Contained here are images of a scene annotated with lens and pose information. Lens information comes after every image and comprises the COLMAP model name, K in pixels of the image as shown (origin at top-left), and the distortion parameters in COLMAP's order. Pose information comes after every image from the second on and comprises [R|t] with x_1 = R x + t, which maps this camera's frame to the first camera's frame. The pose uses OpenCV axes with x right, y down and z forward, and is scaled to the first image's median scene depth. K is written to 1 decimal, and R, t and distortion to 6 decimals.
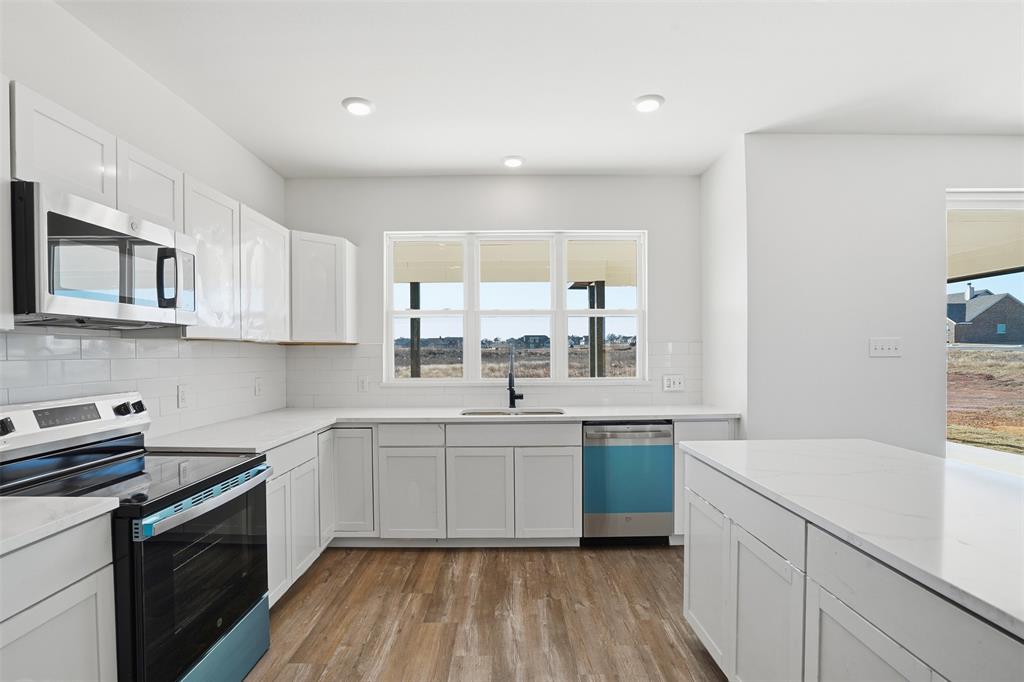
lens RADIAL K [[481.1, 0, 506.2], [0, 481.1, 359.7], [0, 0, 1]] dist [-0.041859, 0.008773]
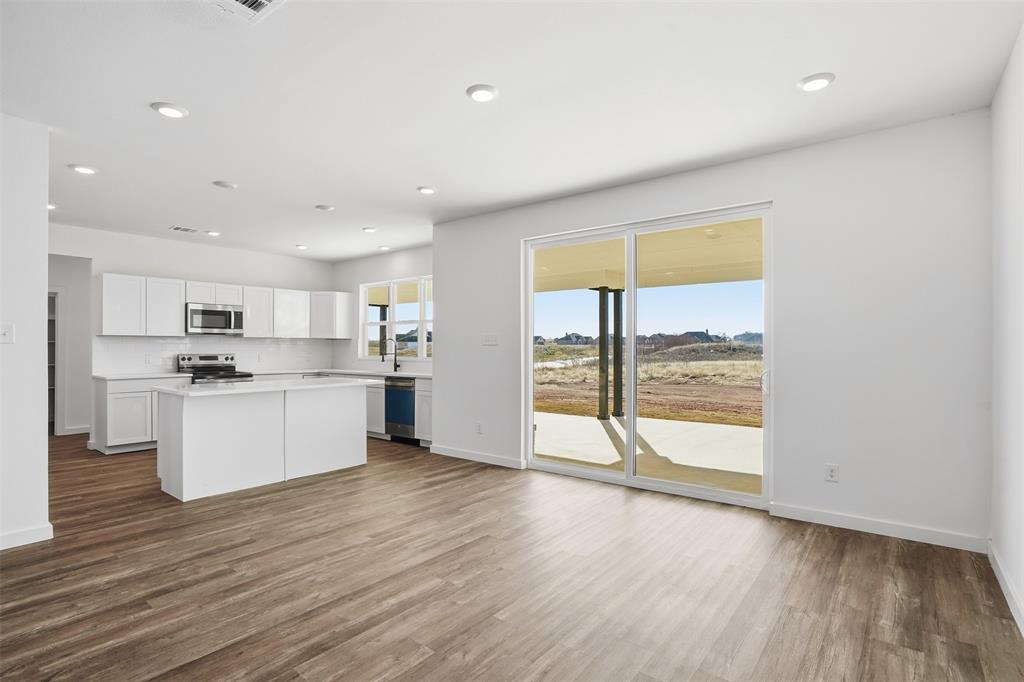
lens RADIAL K [[498.9, 0, 497.8], [0, 498.9, 344.1], [0, 0, 1]] dist [-0.019969, 0.001197]
pose [[0.771174, 0.002553, -0.636619, 1.875025], [-0.016881, 0.999722, -0.016440, 0.017872], [0.636400, 0.023425, 0.771003, -0.333746]]
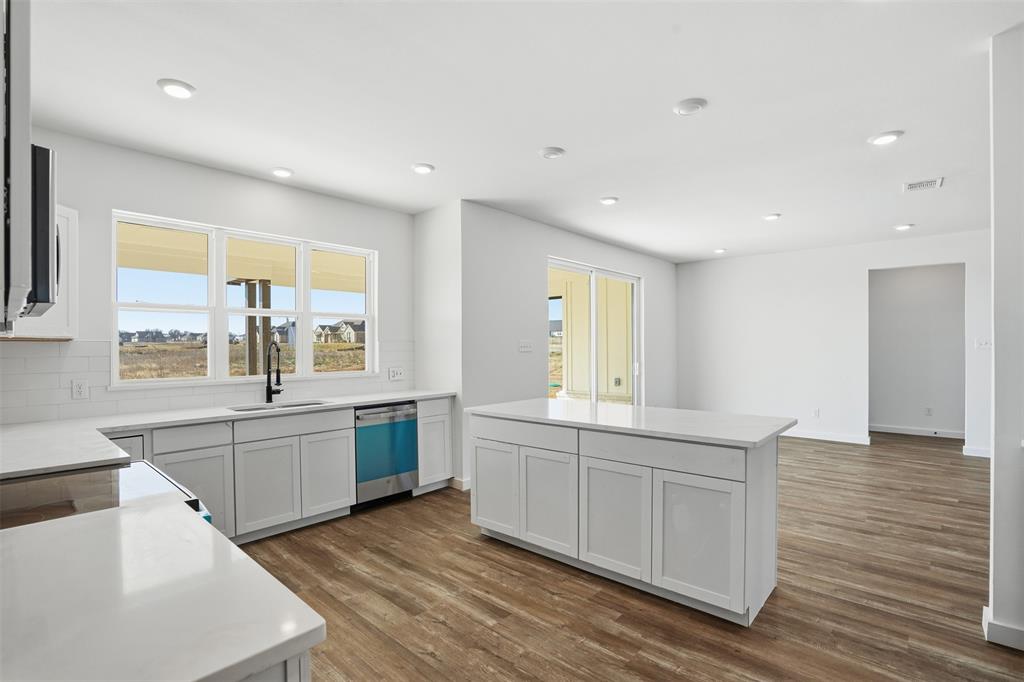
lens RADIAL K [[481.1, 0, 494.9], [0, 481.1, 350.8], [0, 0, 1]] dist [-0.041859, 0.008773]
pose [[0.685314, -0.003426, 0.728239, -0.472704], [0.014767, 0.999849, -0.009193, 0.004009], [-0.728098, 0.017054, 0.685261, -0.077392]]
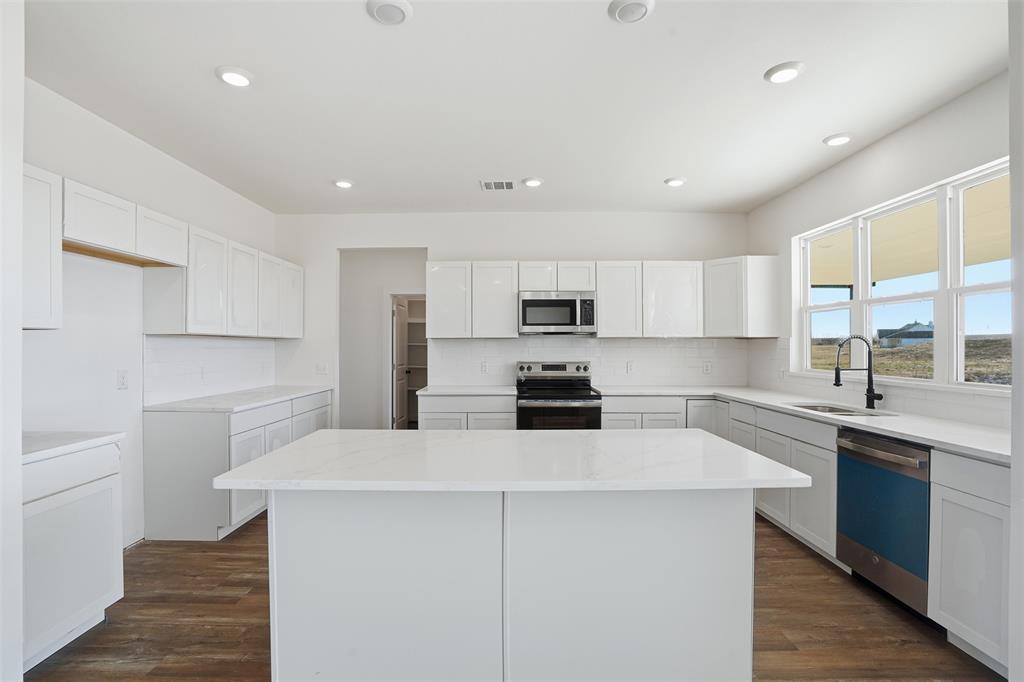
lens RADIAL K [[481.1, 0, 511.2], [0, 481.1, 343.5], [0, 0, 1]] dist [-0.041859, 0.008773]
pose [[0.007150, -0.001065, -0.999974, 1.004796], [-0.017161, 0.999852, -0.001188, -0.006813], [0.999827, 0.017169, 0.007131, 0.398927]]
